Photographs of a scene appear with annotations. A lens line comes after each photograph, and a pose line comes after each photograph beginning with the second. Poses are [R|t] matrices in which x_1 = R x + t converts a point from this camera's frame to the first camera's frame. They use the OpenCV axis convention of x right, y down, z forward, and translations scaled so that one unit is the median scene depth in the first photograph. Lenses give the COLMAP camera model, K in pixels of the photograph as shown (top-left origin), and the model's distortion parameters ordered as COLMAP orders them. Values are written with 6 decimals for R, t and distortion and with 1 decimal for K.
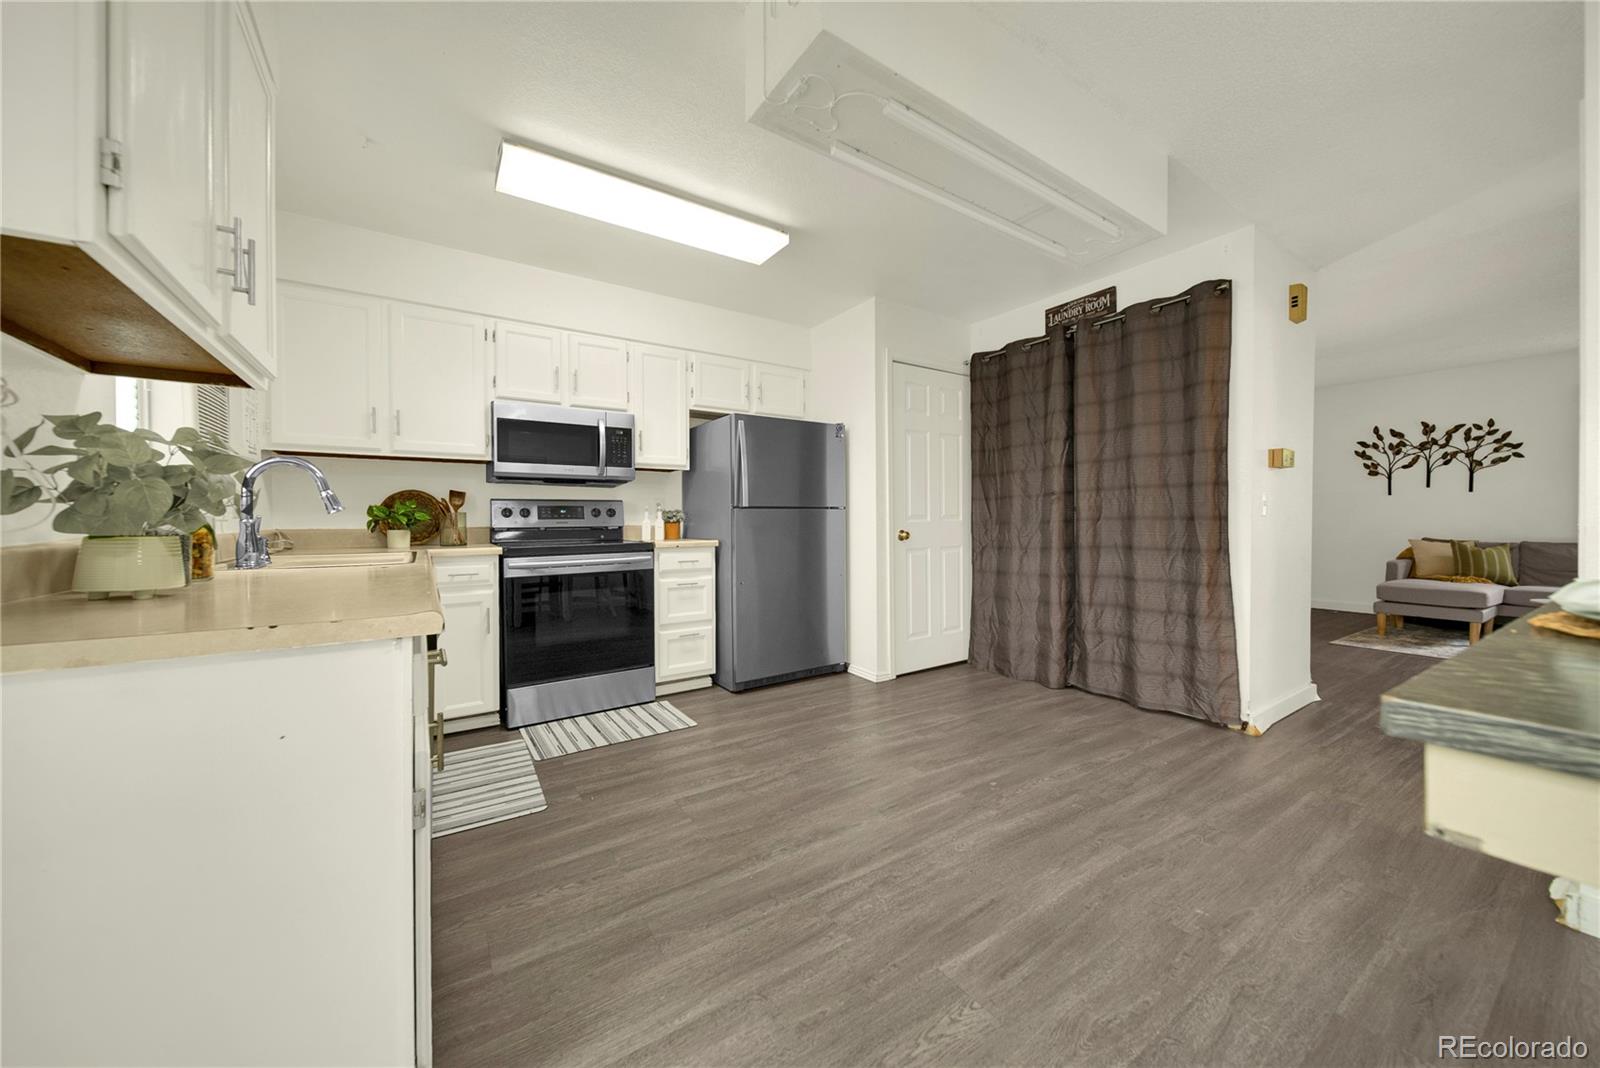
lens RADIAL K [[573.3, 0, 802.6], [0, 573.3, 521.3], [0, 0, 1]] dist [-0.002653, -0.000652]
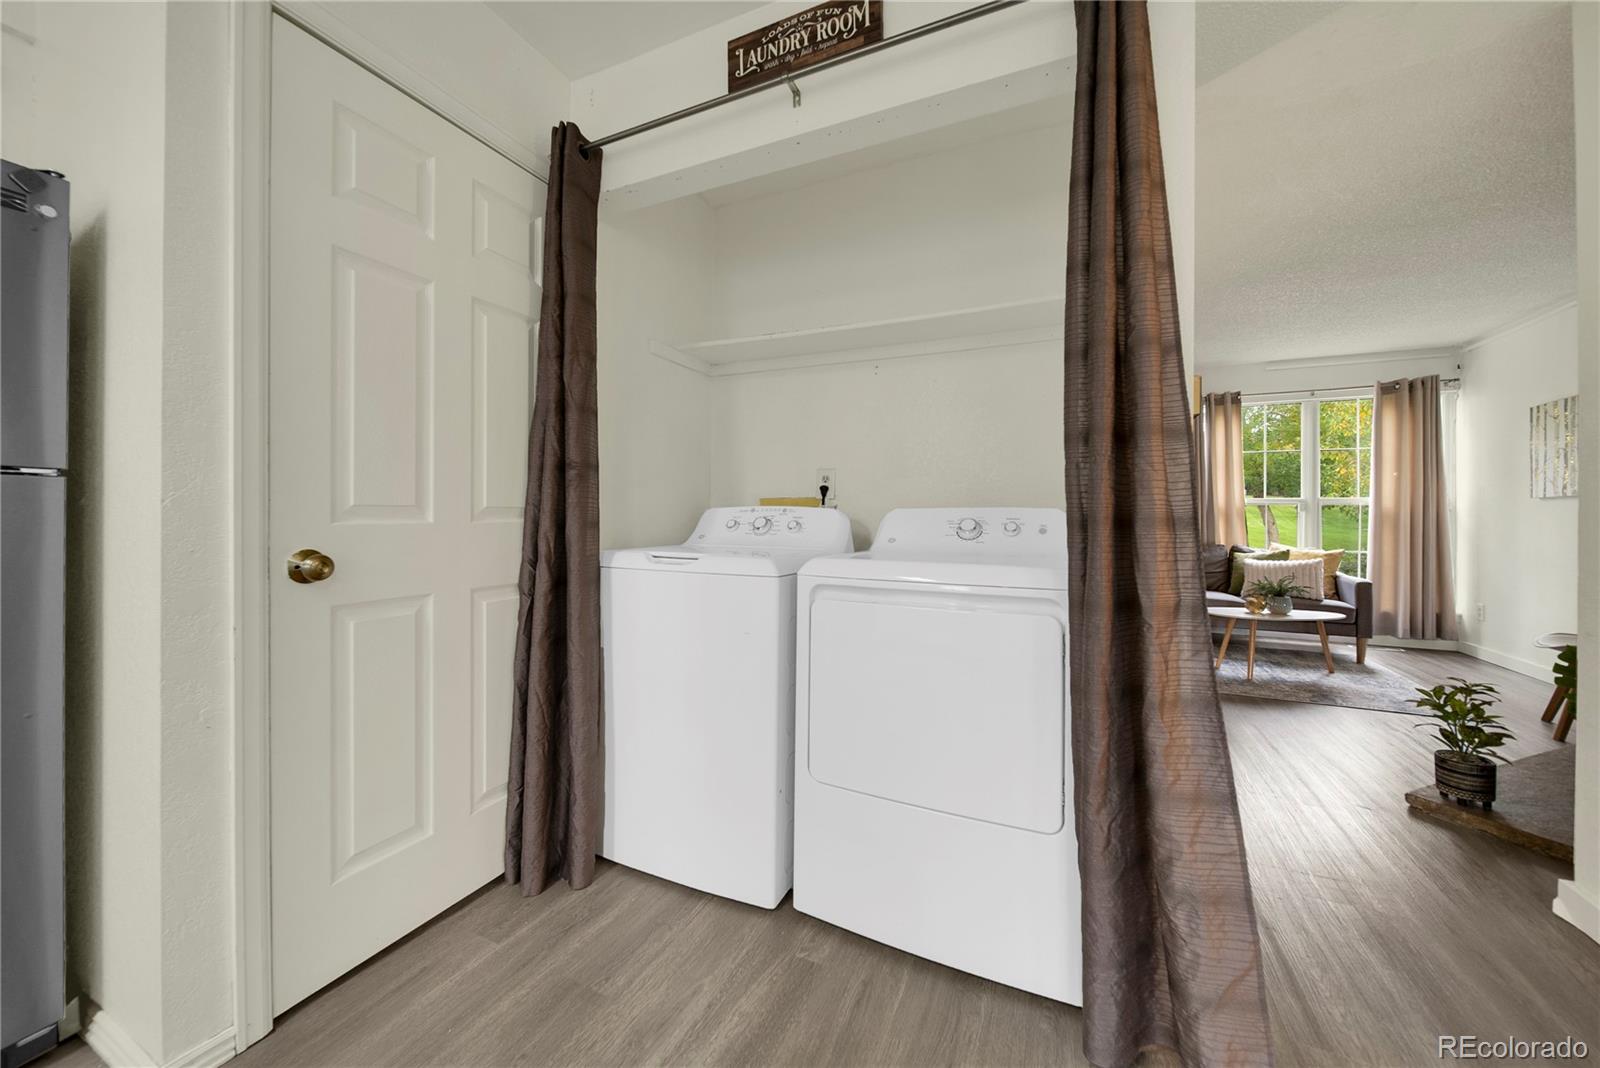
lens RADIAL K [[573.3, 0, 790.3], [0, 573.3, 514.0], [0, 0, 1]] dist [-0.002653, -0.000652]
pose [[0.855827, 0.016096, 0.517011, 0.257516], [-0.012489, 0.999867, -0.010455, -0.004357], [-0.517111, 0.002491, 0.855915, 0.635318]]
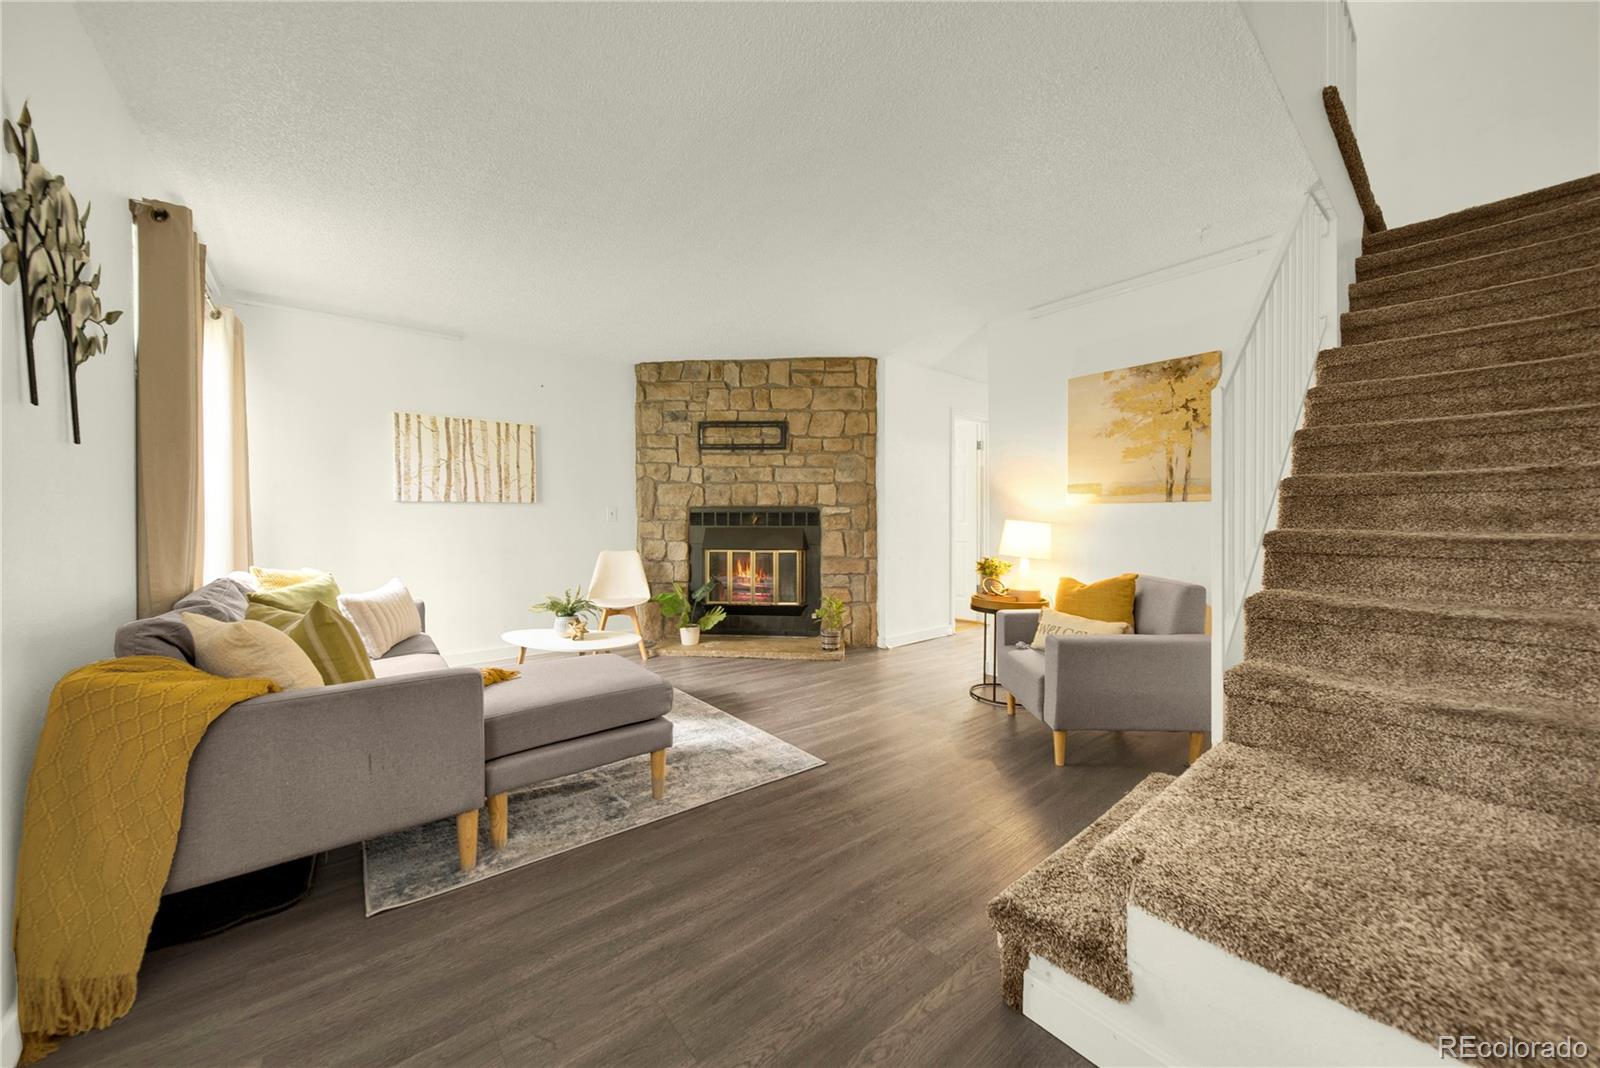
lens RADIAL K [[573.3, 0, 797.9], [0, 573.3, 535.6], [0, 0, 1]] dist [-0.002653, -0.000652]
pose [[-0.996342, 0.010291, -0.084838, 1.278166], [0.007892, 0.999561, 0.028573, -0.020753], [0.085095, 0.027799, -0.995985, 1.953567]]
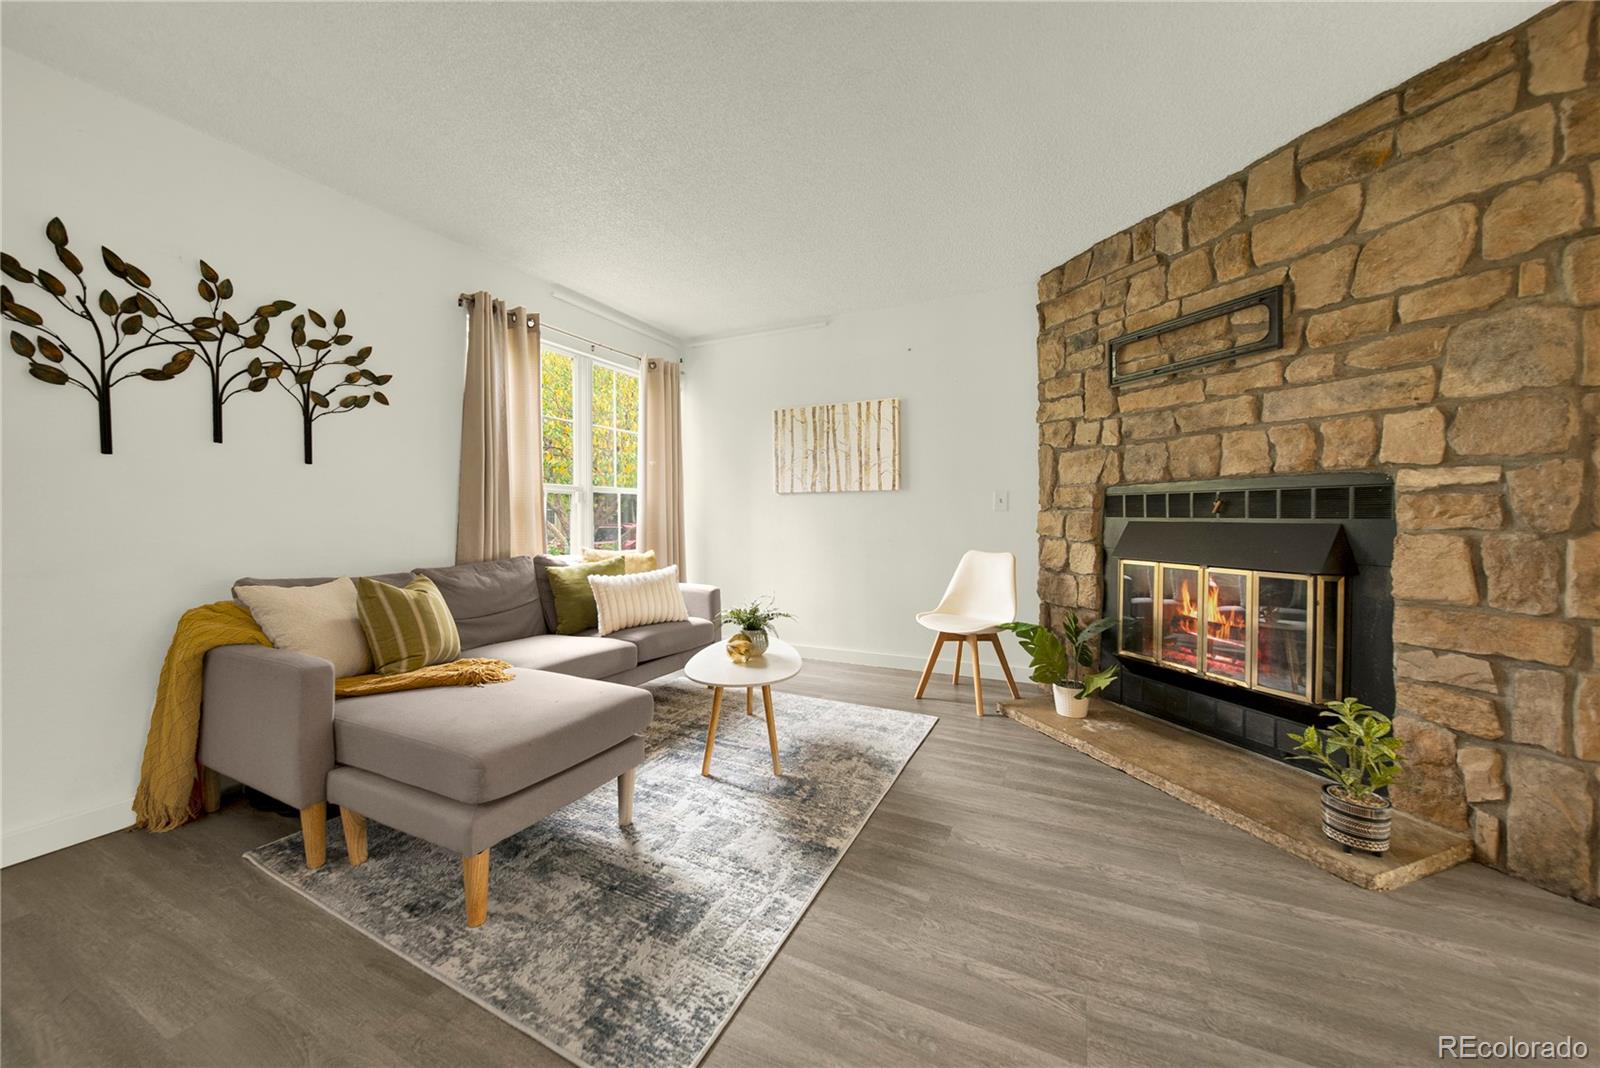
lens RADIAL K [[573.3, 0, 777.3], [0, 573.3, 522.2], [0, 0, 1]] dist [-0.002653, -0.000652]
pose [[-0.491784, -0.000499, 0.870717, 0.939566], [0.008387, 0.999951, 0.005311, -0.009312], [-0.870677, 0.009915, -0.491755, 1.382494]]
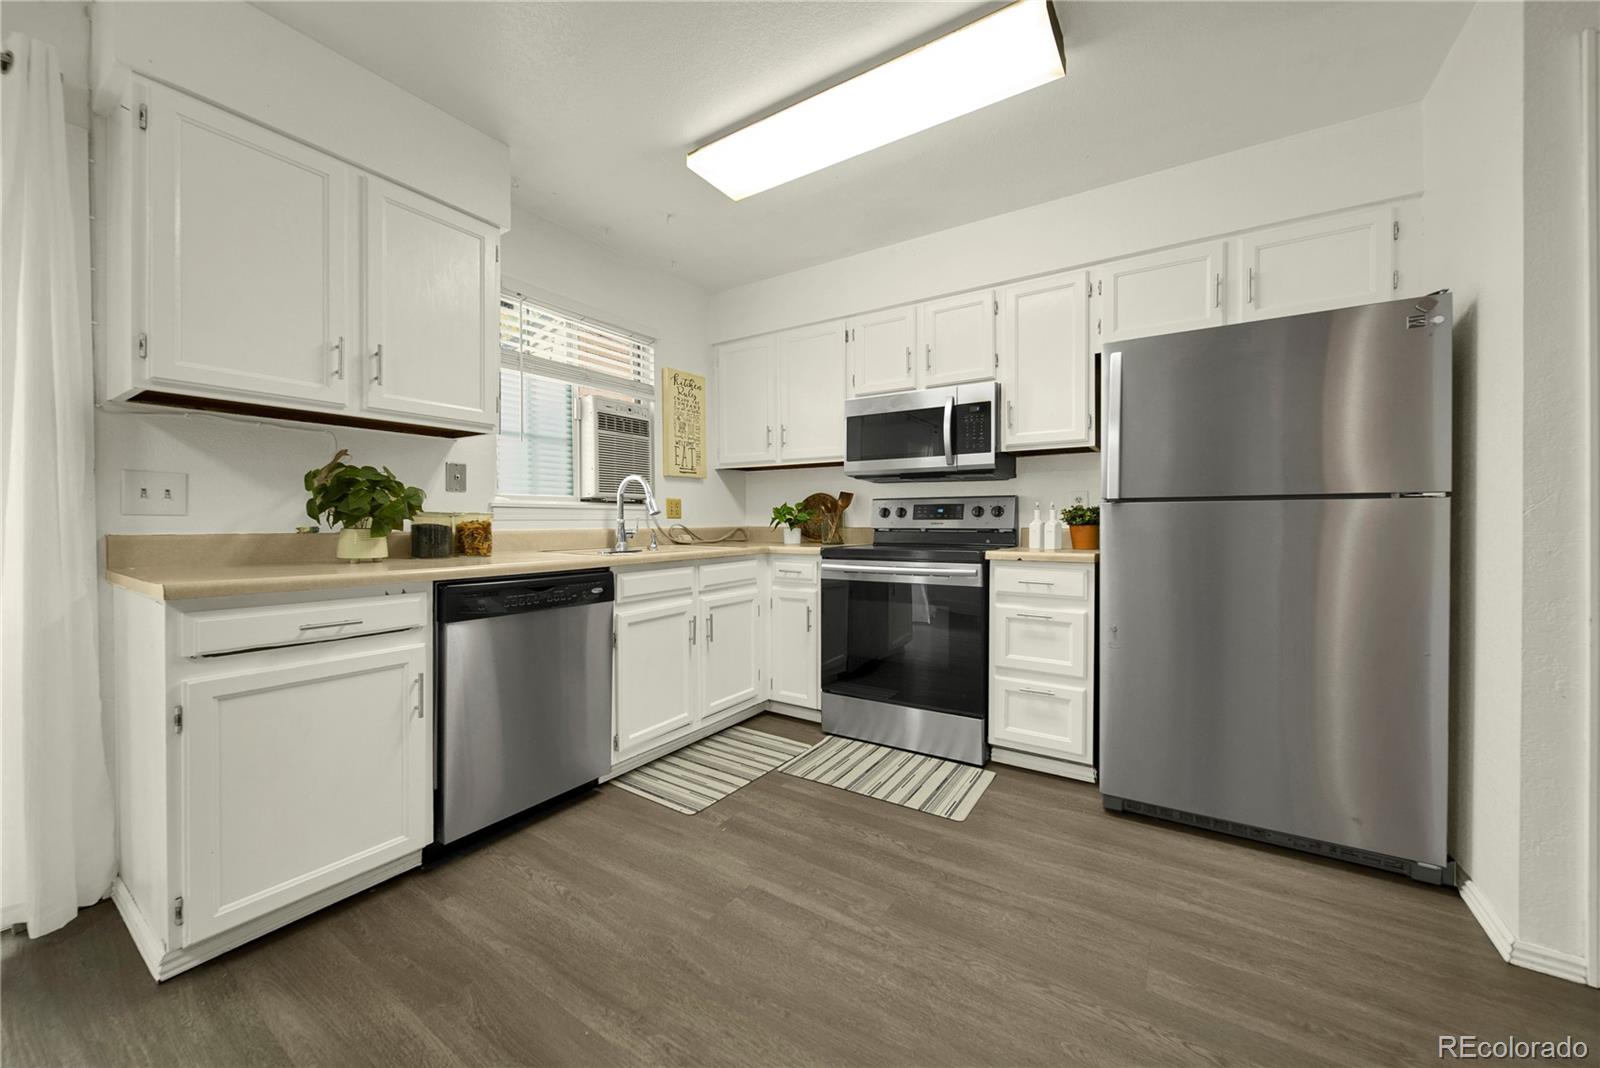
lens RADIAL K [[573.3, 0, 800.4], [0, 573.3, 531.0], [0, 0, 1]] dist [-0.002653, -0.000652]
pose [[0.379529, 0.017989, -0.925005, 0.301628], [-0.007159, 0.999838, 0.016508, -0.000048], [0.925152, 0.000356, 0.379596, 0.463477]]
